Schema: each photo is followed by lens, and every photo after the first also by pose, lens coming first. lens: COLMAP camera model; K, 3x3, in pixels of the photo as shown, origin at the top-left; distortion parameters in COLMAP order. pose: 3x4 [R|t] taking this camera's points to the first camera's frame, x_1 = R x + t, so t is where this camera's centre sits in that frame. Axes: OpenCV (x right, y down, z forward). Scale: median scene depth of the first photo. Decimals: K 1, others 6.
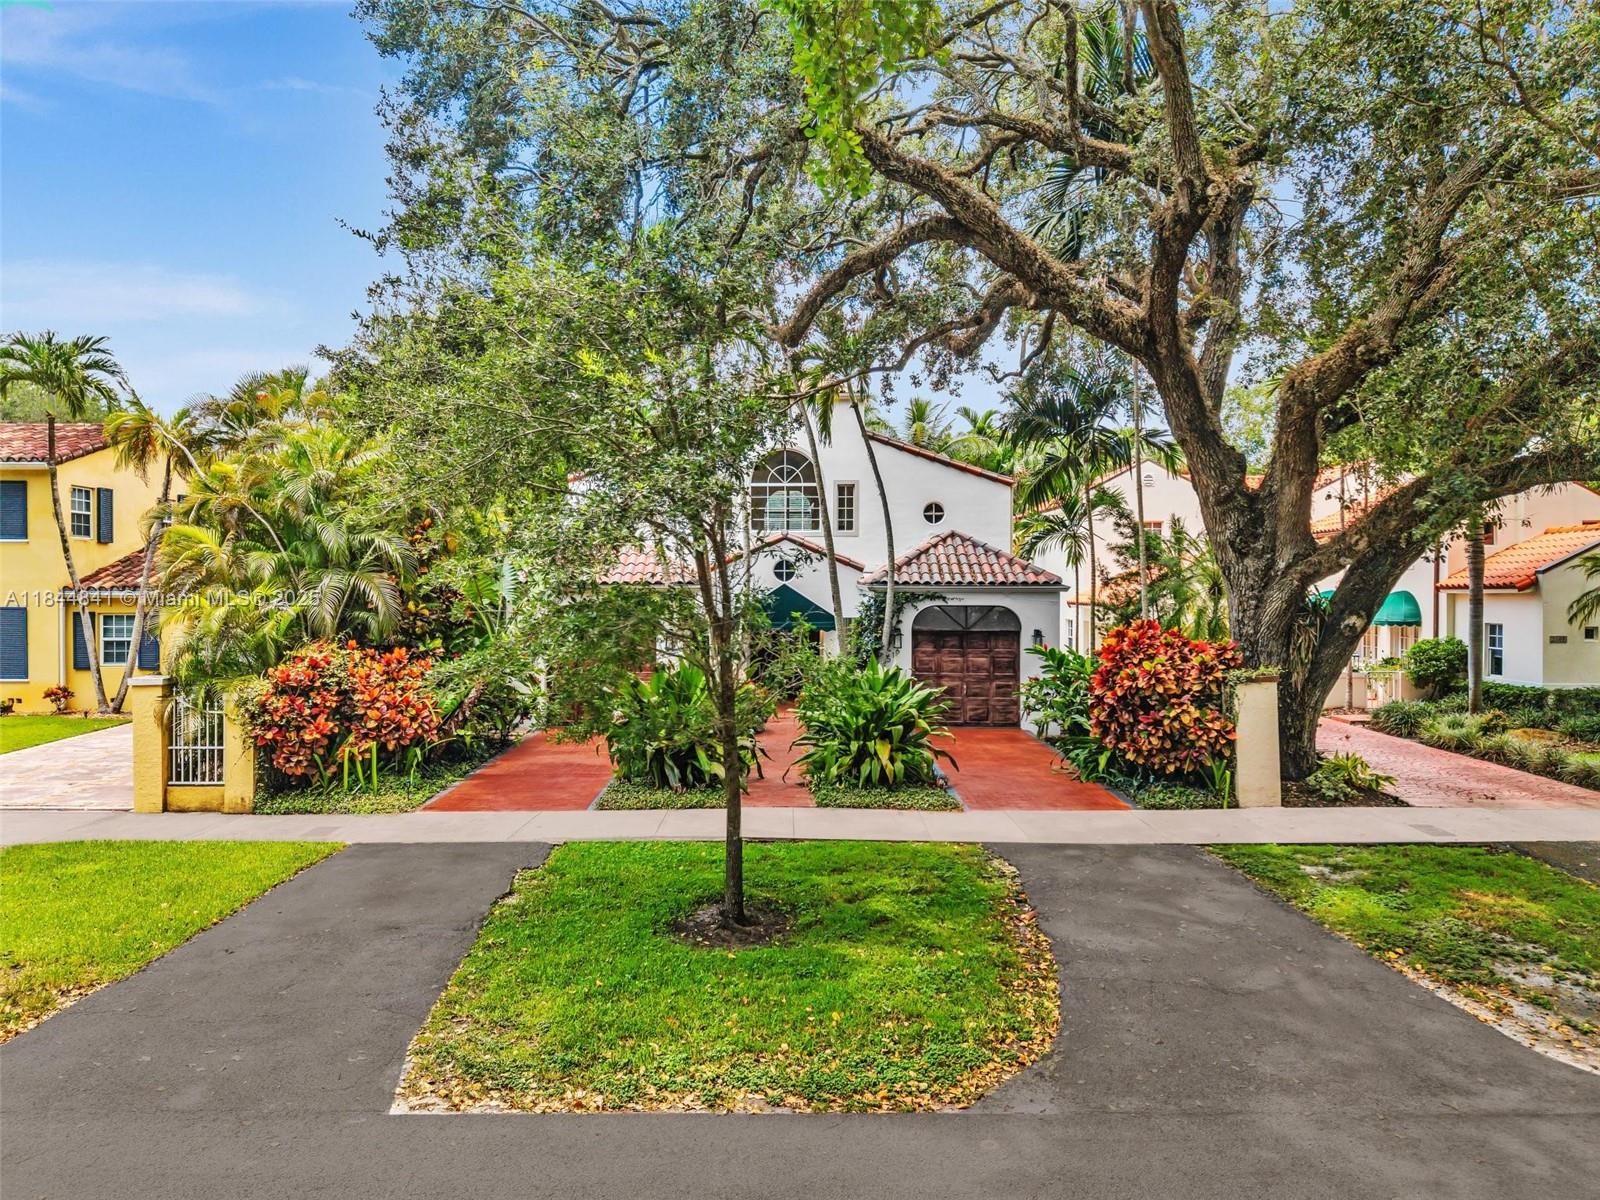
lens RADIAL K [[1098.8, 0, 801.1], [0, 1098.8, 599.9], [0, 0, 1]] dist [-0.020711, 0.006273]
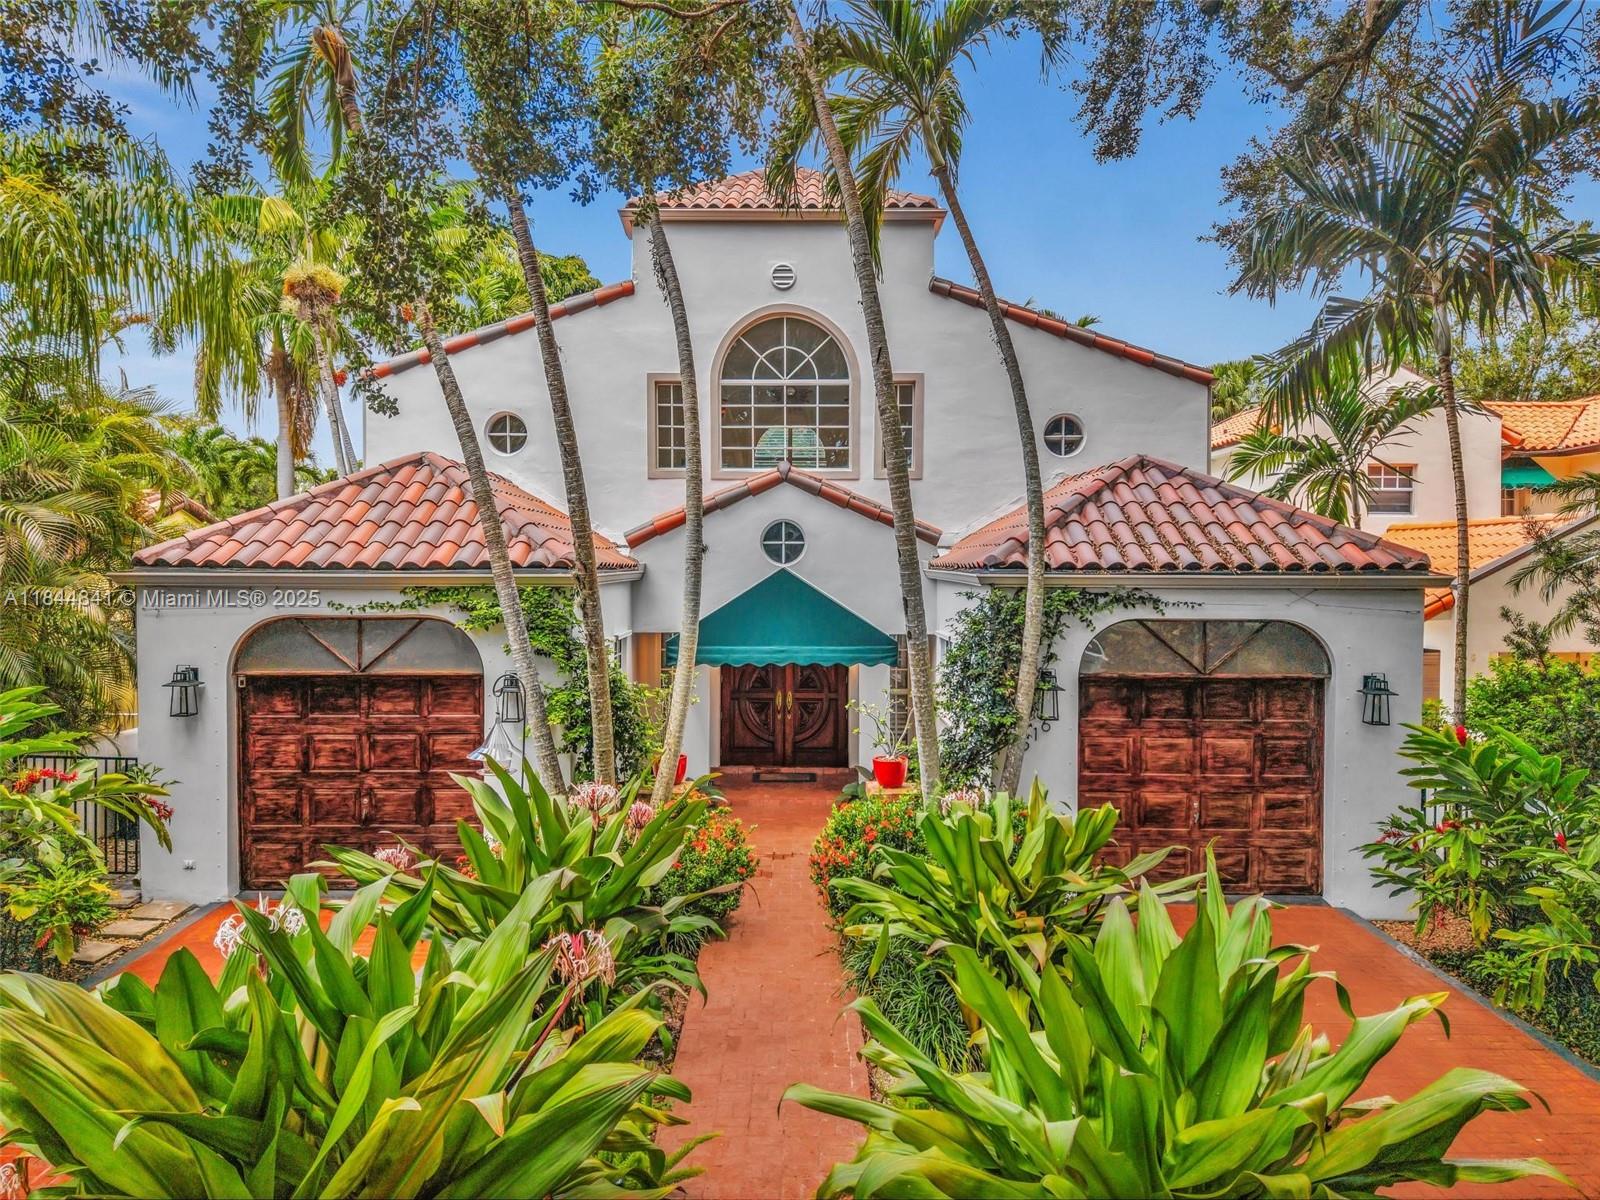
lens RADIAL K [[1098.8, 0, 798.6], [0, 1098.8, 598.7], [0, 0, 1]] dist [-0.020711, 0.006273]
pose [[0.999998, 0.002121, -0.000441, -0.008916], [-0.002115, 0.999913, 0.013033, -0.008087], [0.000469, -0.013032, 0.999915, 0.564666]]
